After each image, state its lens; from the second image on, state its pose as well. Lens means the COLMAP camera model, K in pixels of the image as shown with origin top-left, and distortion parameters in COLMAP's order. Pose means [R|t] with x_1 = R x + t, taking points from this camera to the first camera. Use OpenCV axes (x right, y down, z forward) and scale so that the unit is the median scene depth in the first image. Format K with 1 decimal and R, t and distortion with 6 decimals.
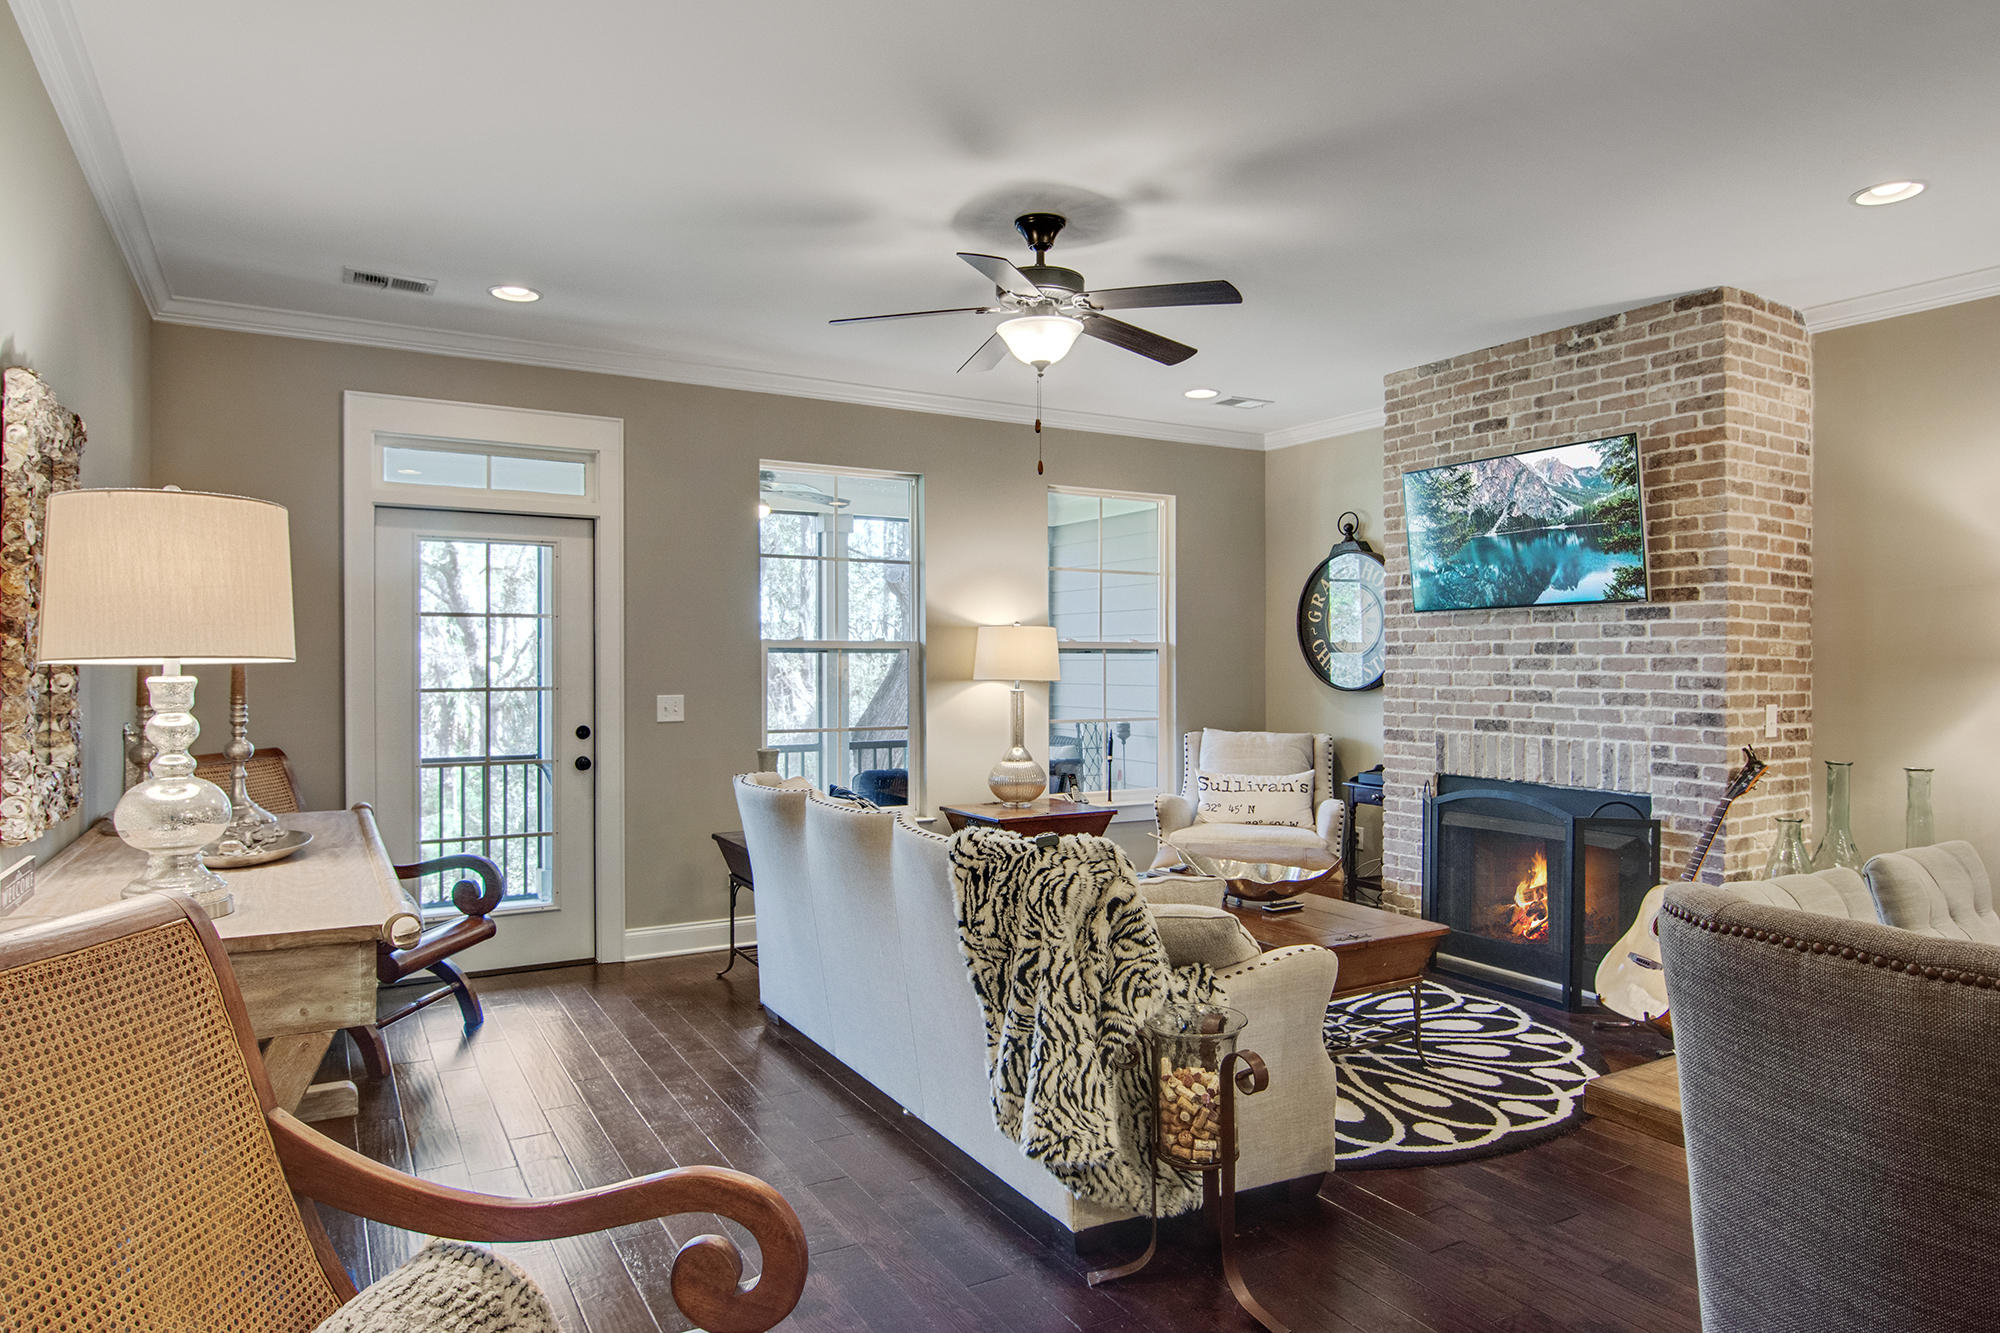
lens RADIAL K [[1173.4, 0, 992.9], [0, 1173.4, 651.2], [0, 0, 1]] dist [-0.002330, -0.000382]
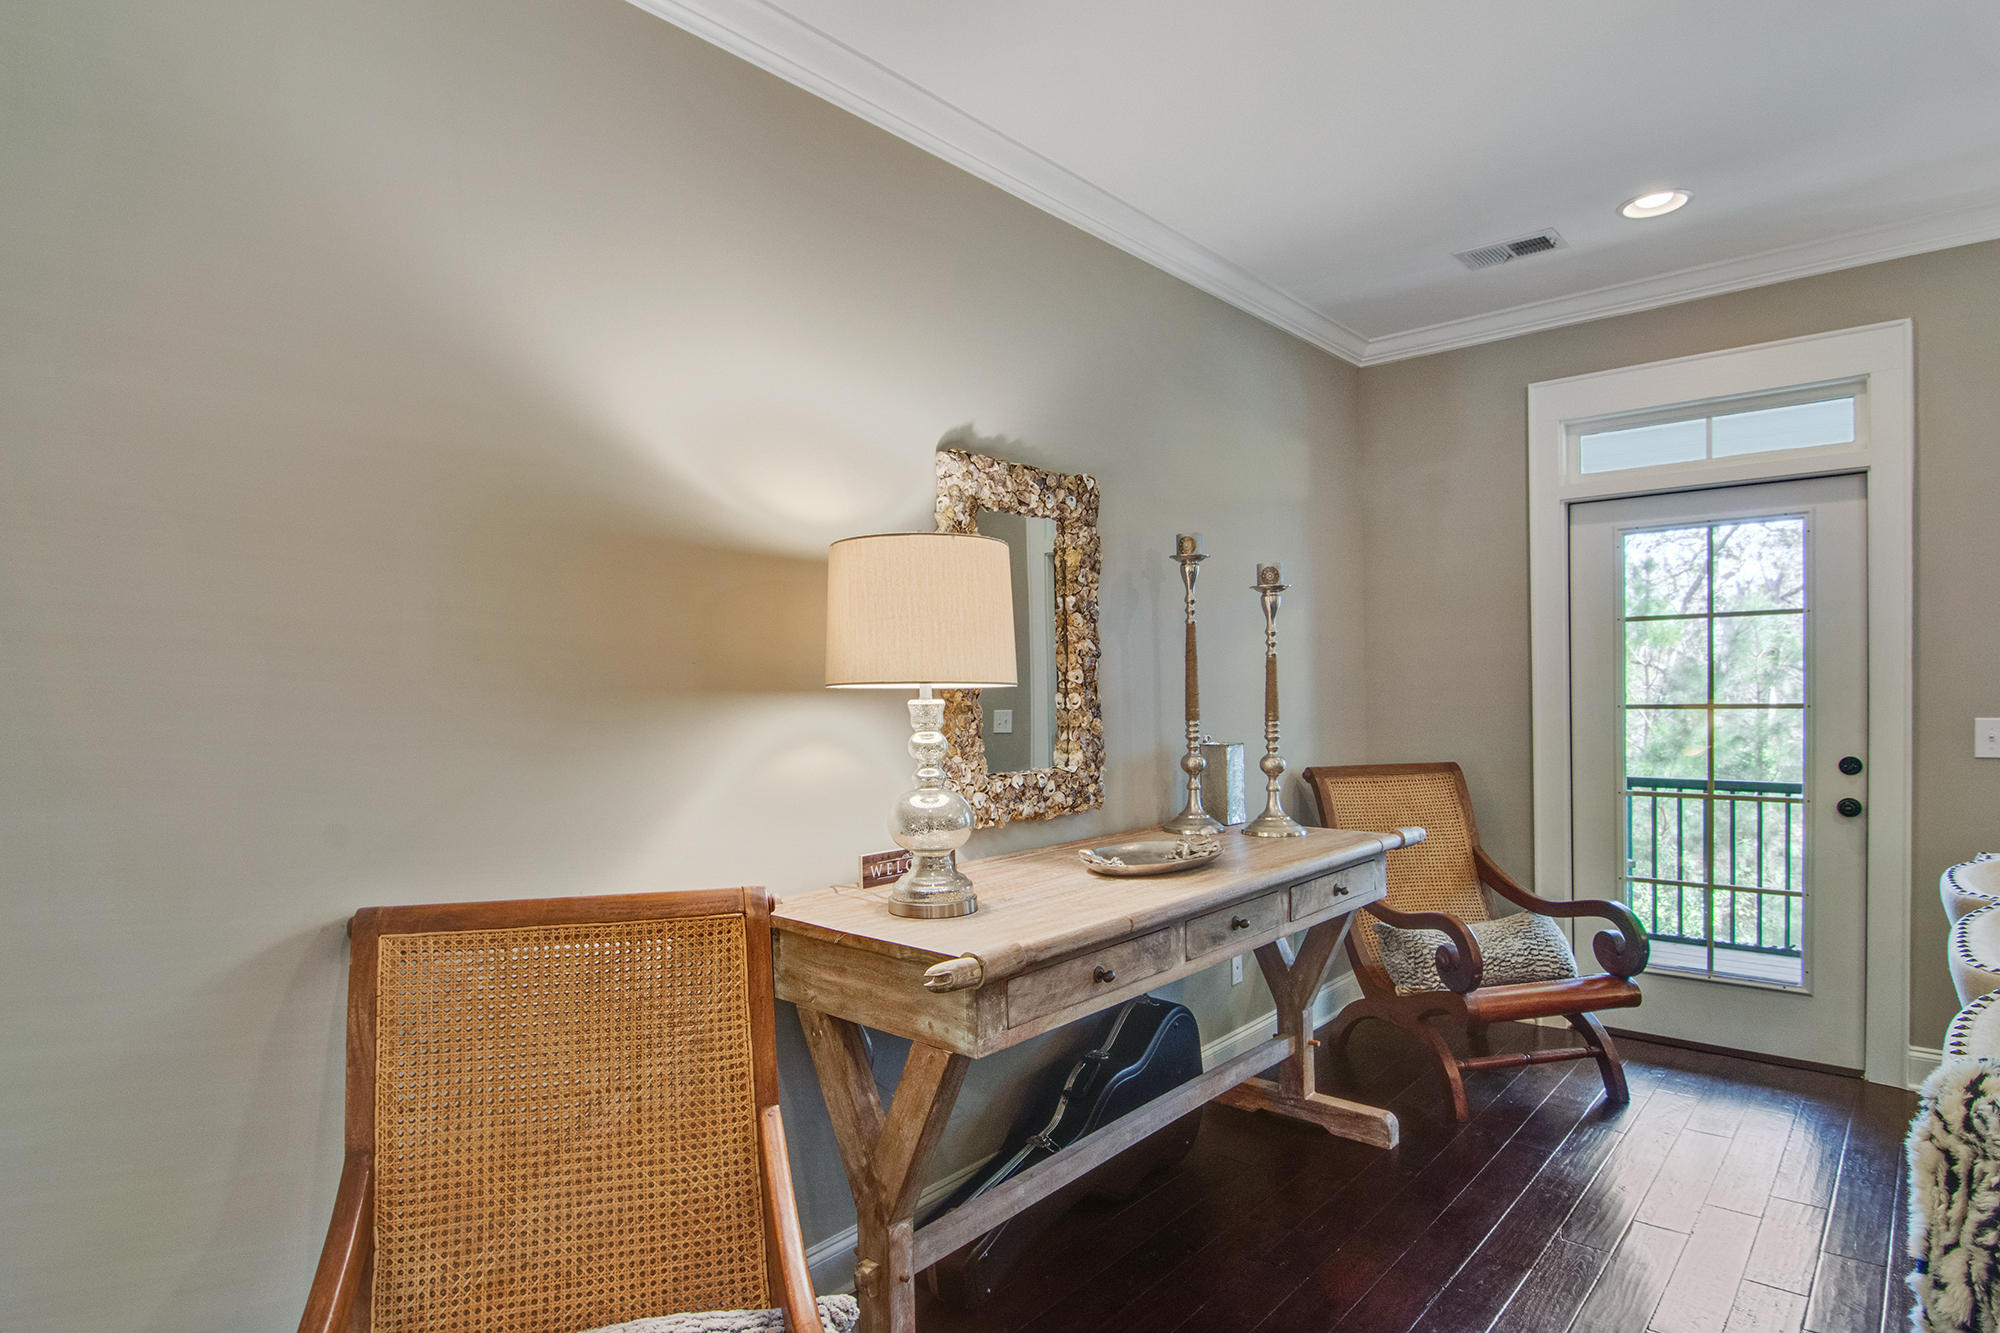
lens RADIAL K [[1080.9, 0, 975.5], [0, 1080.9, 723.7], [0, 0, 1]] dist [-0.012992, -0.000733]
pose [[0.318372, 0.028451, -0.947539, 0.126623], [0.025578, 0.998928, 0.038588, 0.003451], [0.947621, -0.036522, 0.317303, 0.300585]]
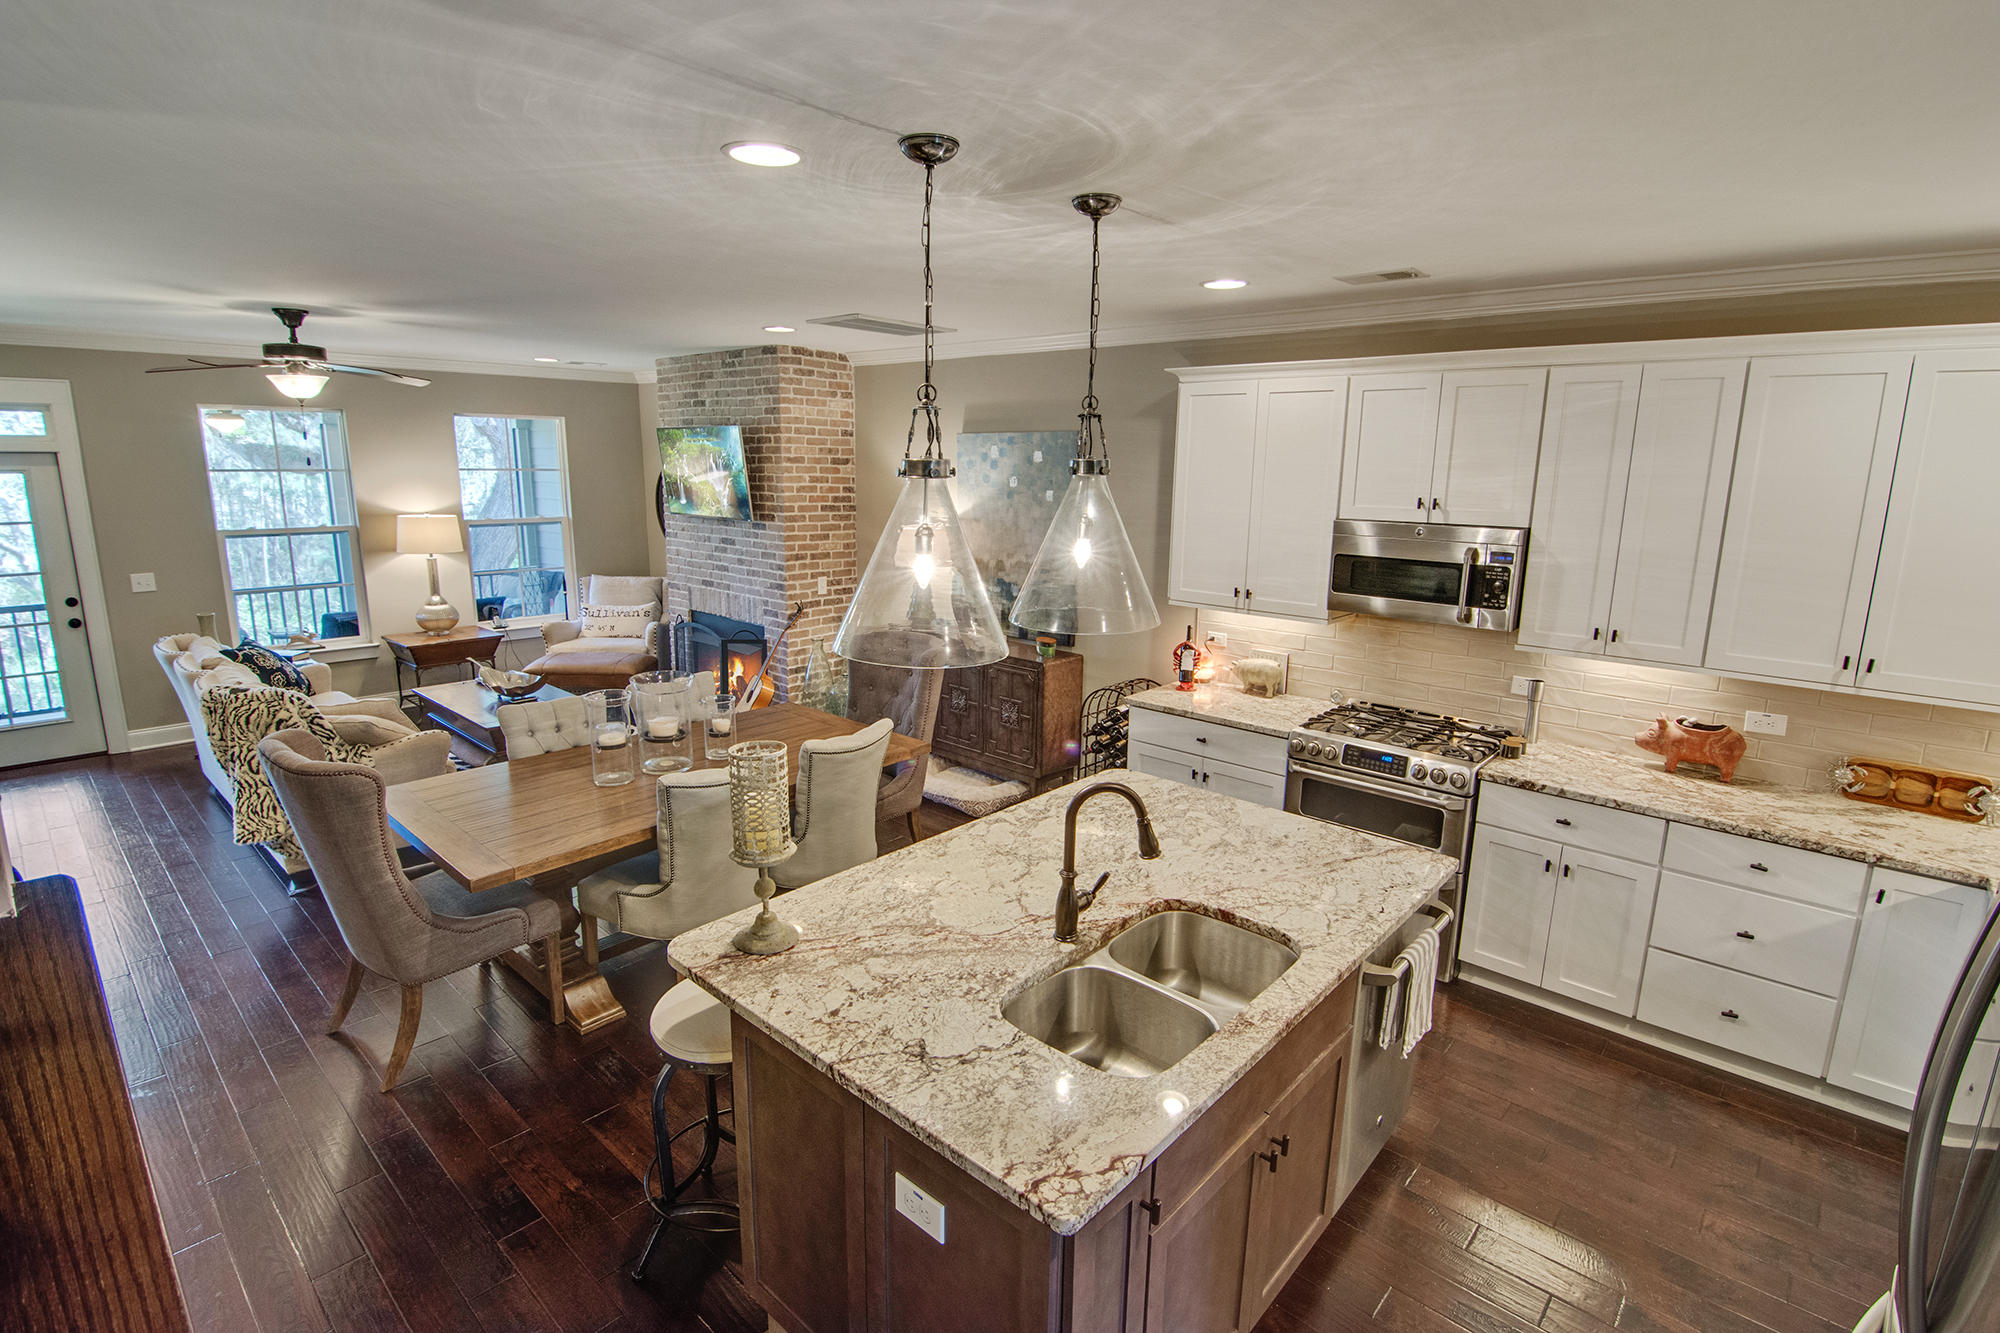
lens RADIAL K [[971.7, 0, 1006.5], [0, 971.7, 640.1], [0, 0, 1]] dist [-0.018465, -0.002590]
pose [[0.955918, -0.041137, 0.290738, 0.462139], [-0.017465, 0.980419, 0.196145, -0.151972], [-0.293114, -0.192576, 0.936482, -0.504872]]
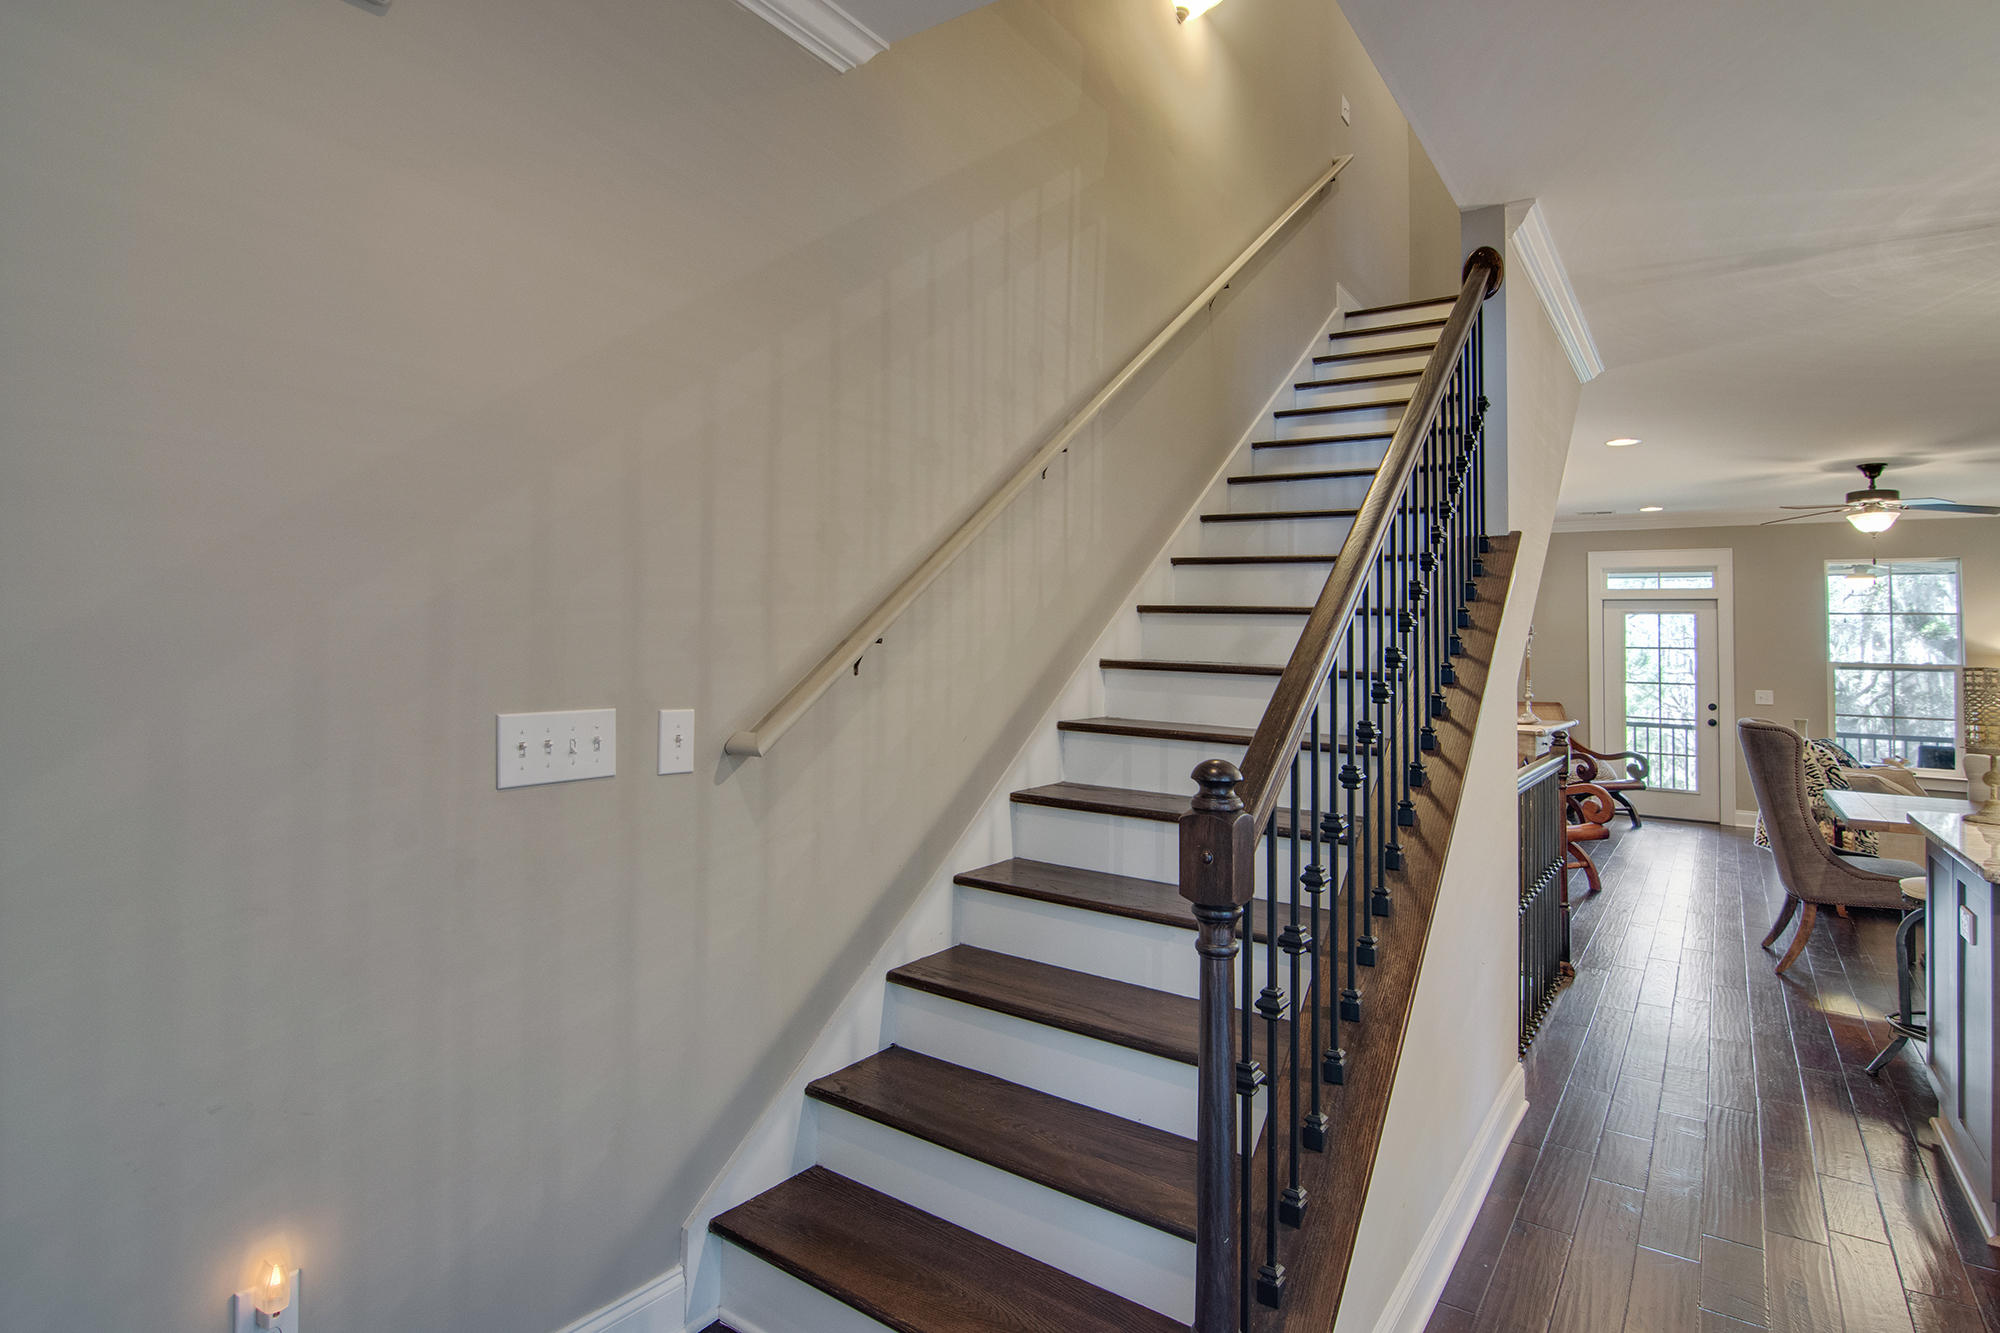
lens RADIAL K [[971.7, 0, 998.8], [0, 971.7, 615.5], [0, 0, 1]] dist [-0.018465, -0.002590]
pose [[0.390213, -0.021770, -0.920467, 0.766097], [-0.010194, 0.999557, -0.027963, -0.031225], [0.920668, 0.020295, 0.389818, -0.845331]]
